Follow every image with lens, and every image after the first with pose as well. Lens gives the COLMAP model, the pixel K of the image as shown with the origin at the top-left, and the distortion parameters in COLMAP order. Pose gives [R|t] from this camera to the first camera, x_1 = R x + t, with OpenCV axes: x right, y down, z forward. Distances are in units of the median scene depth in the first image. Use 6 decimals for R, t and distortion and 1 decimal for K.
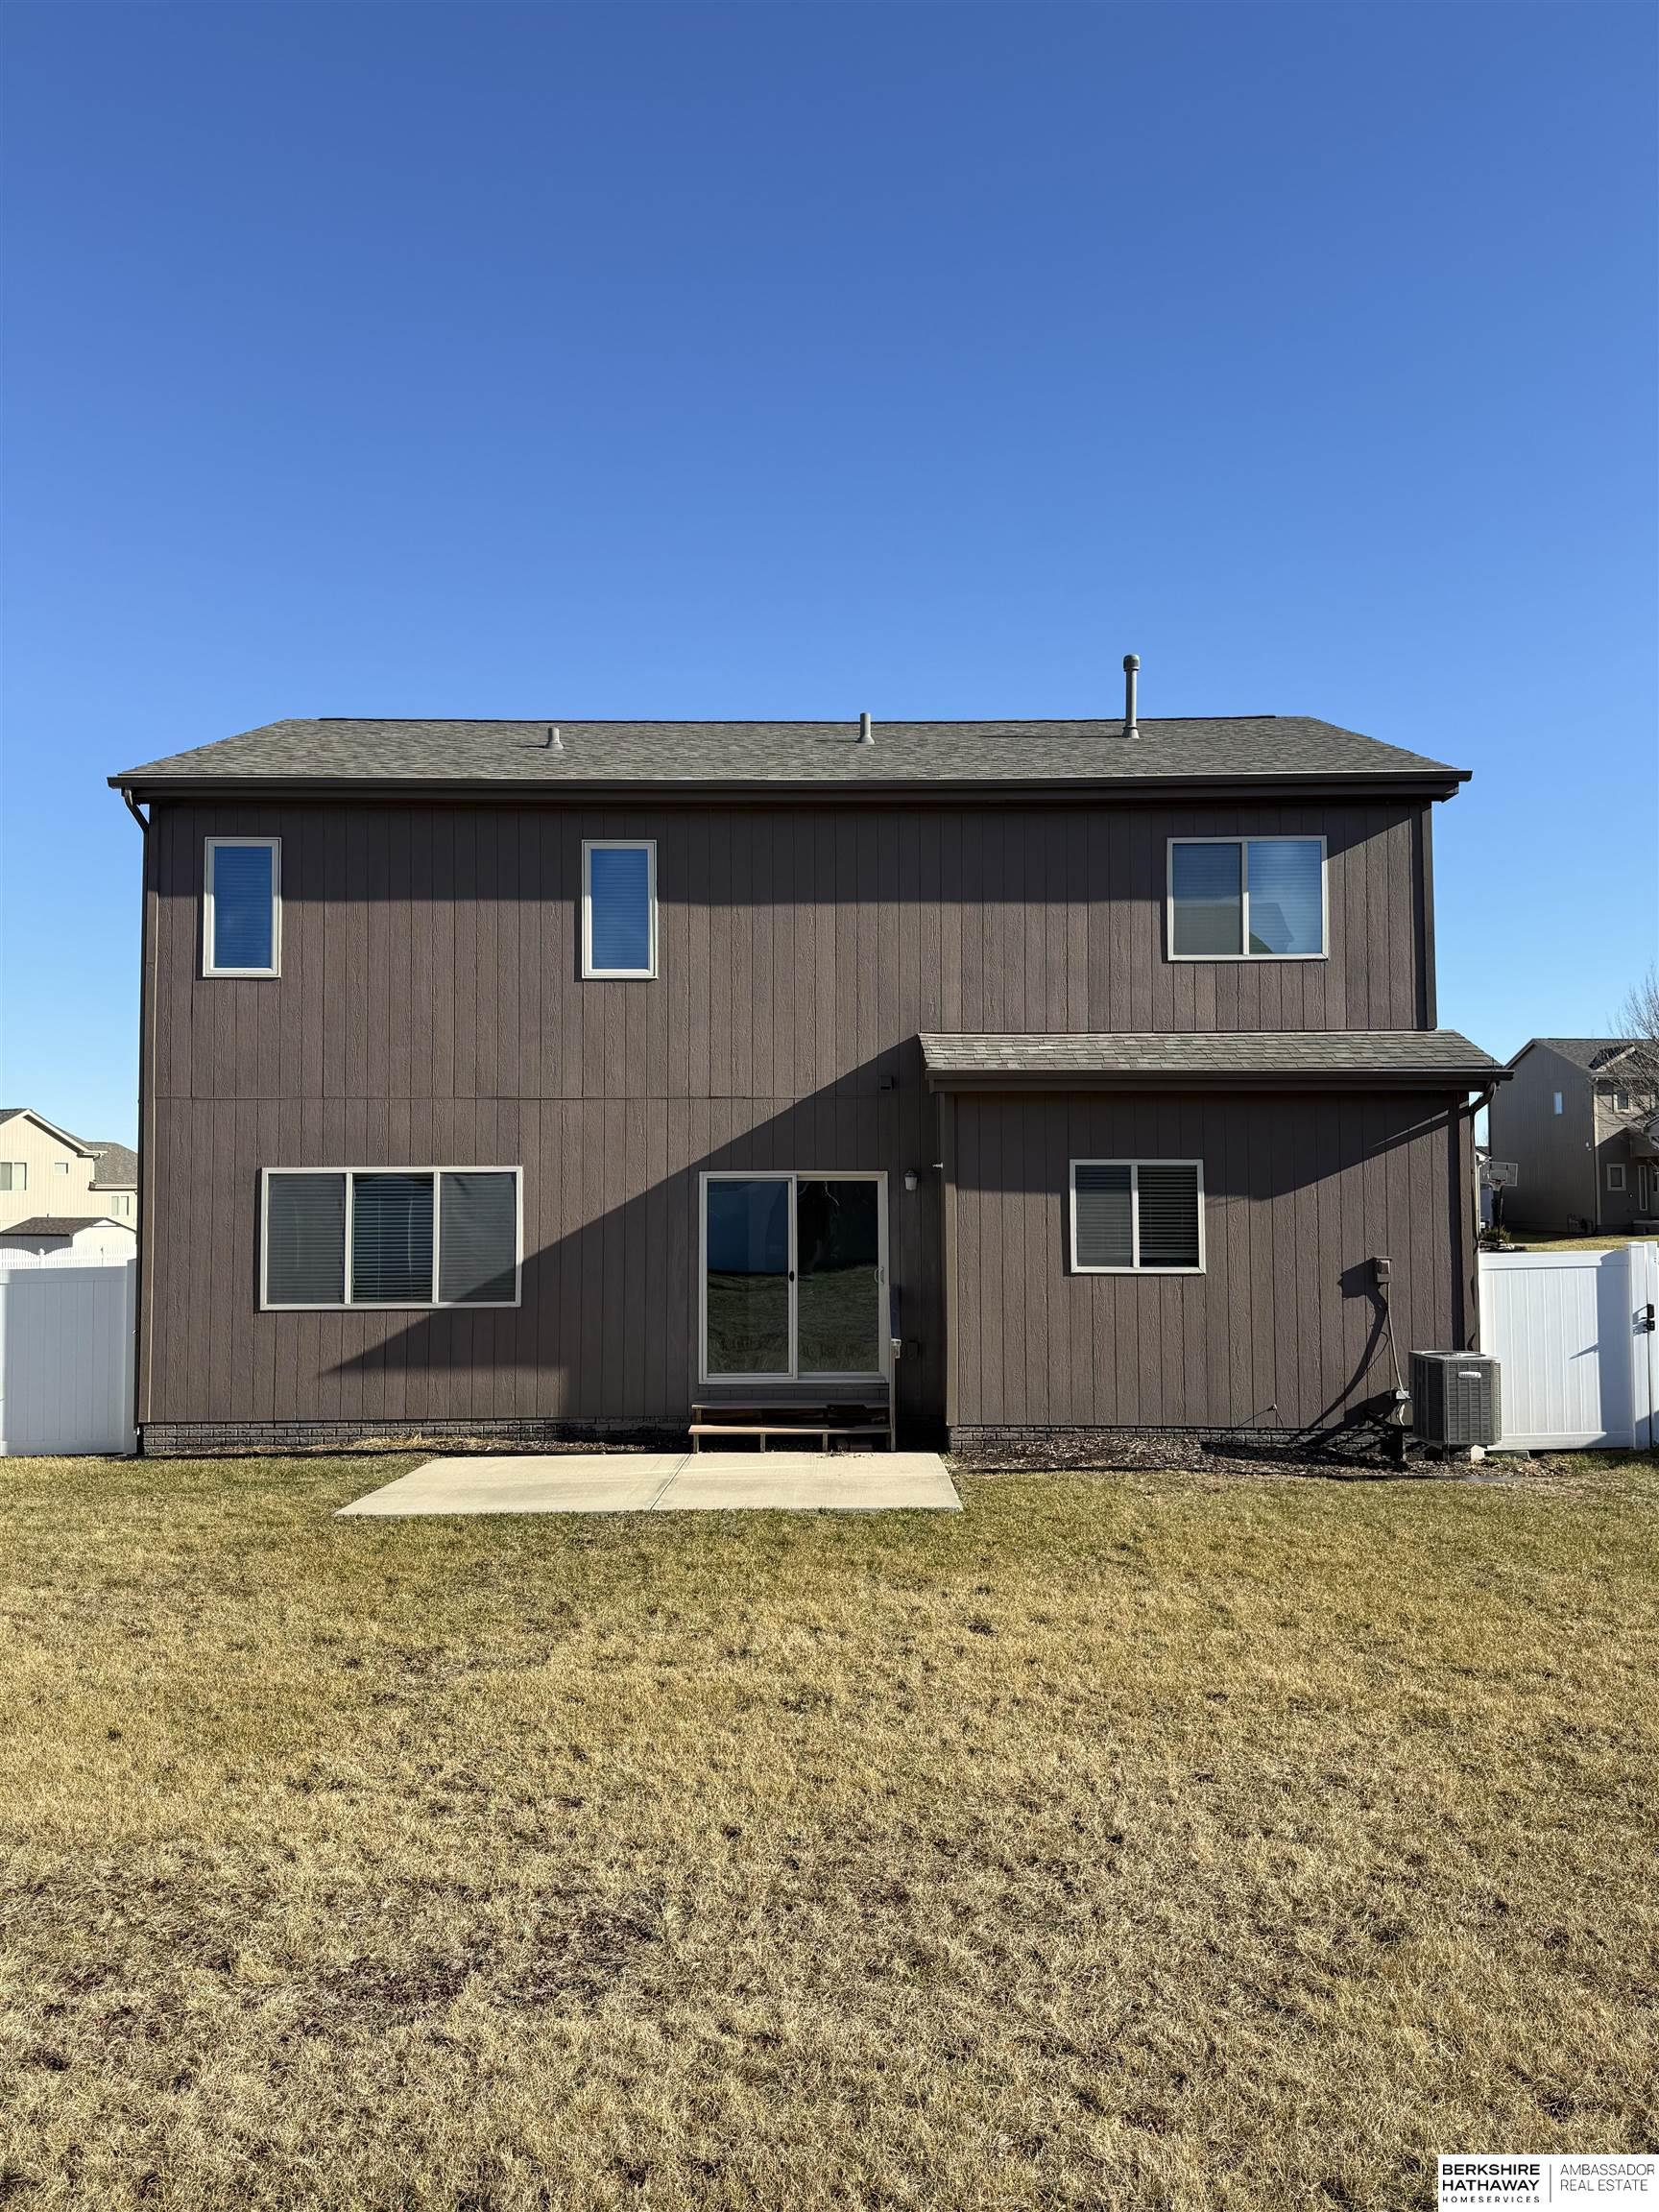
lens RADIAL K [[1554.9, 0, 830.4], [0, 1554.9, 1099.8], [0, 0, 1]] dist [0.066892, -0.060215]
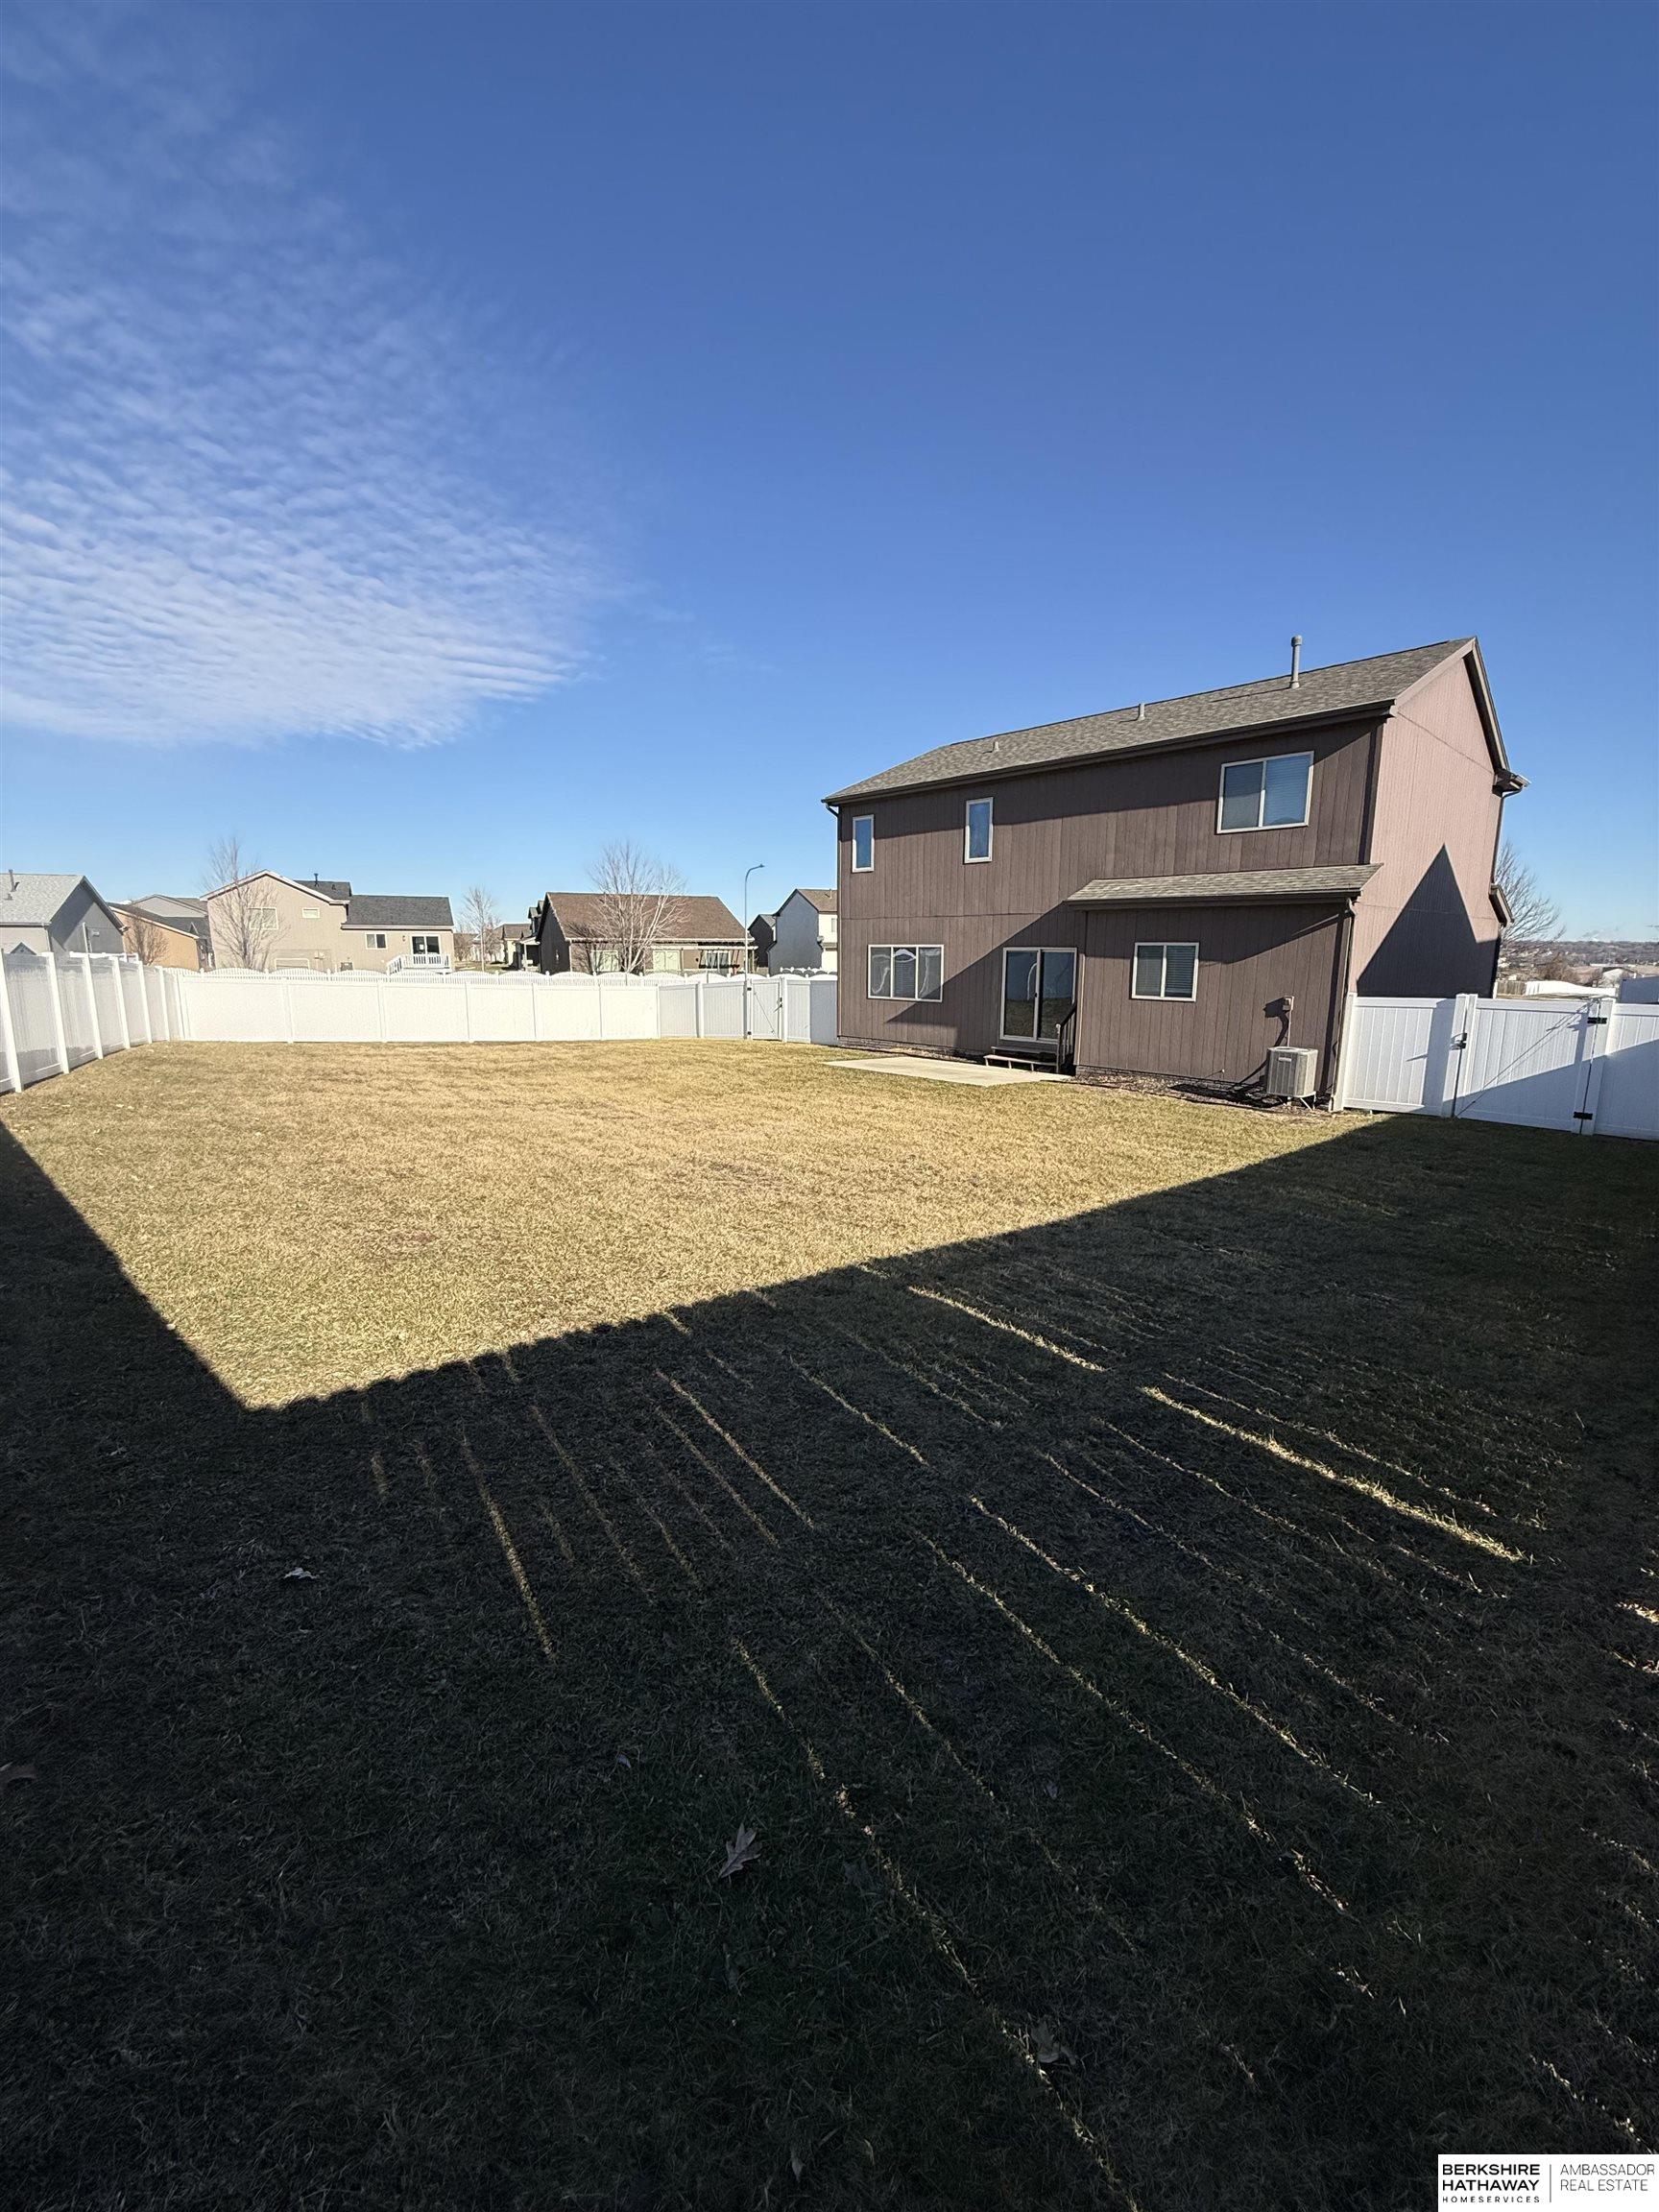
lens RADIAL K [[887.4, 0, 835.6], [0, 887.4, 1103.5], [0, 0, 1]] dist [-0.000032, 0.000331]
pose [[0.687453, 0.131801, -0.714169, 0.714317], [0.030281, 0.977336, 0.209517, -0.010594], [0.725597, -0.165659, 0.667882, -0.092529]]
